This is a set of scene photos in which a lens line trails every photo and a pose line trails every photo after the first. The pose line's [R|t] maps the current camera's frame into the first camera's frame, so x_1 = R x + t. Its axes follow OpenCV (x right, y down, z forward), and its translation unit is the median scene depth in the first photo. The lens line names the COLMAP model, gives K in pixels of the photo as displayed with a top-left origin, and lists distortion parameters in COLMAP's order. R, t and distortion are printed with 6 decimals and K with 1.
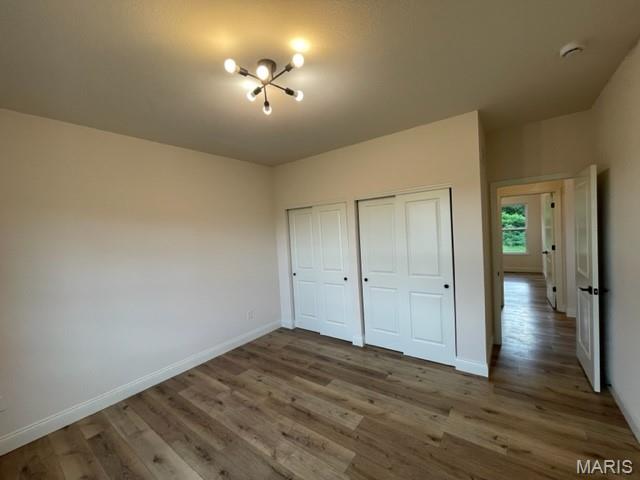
lens RADIAL K [[257.6, 0, 319.6], [0, 257.6, 239.1], [0, 0, 1]] dist [0.000183, 0.000317]
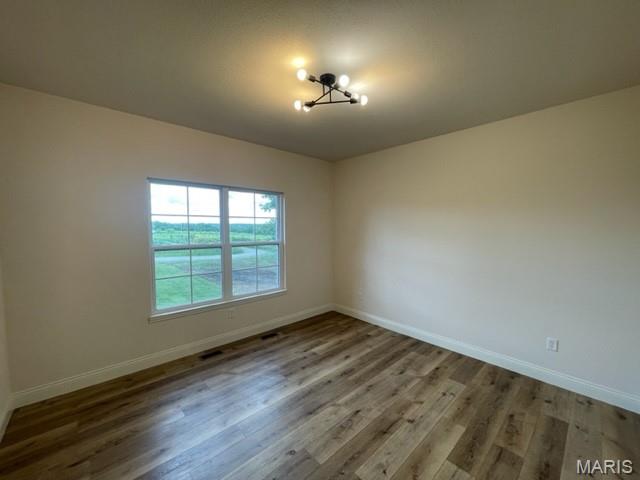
lens RADIAL K [[257.6, 0, 327.0], [0, 257.6, 243.6], [0, 0, 1]] dist [0.000183, 0.000317]
pose [[-0.166520, 0.123632, -0.978257, 0.694330], [-0.018880, 0.991527, 0.128523, -0.063885], [0.985857, 0.039871, -0.162775, 0.827124]]
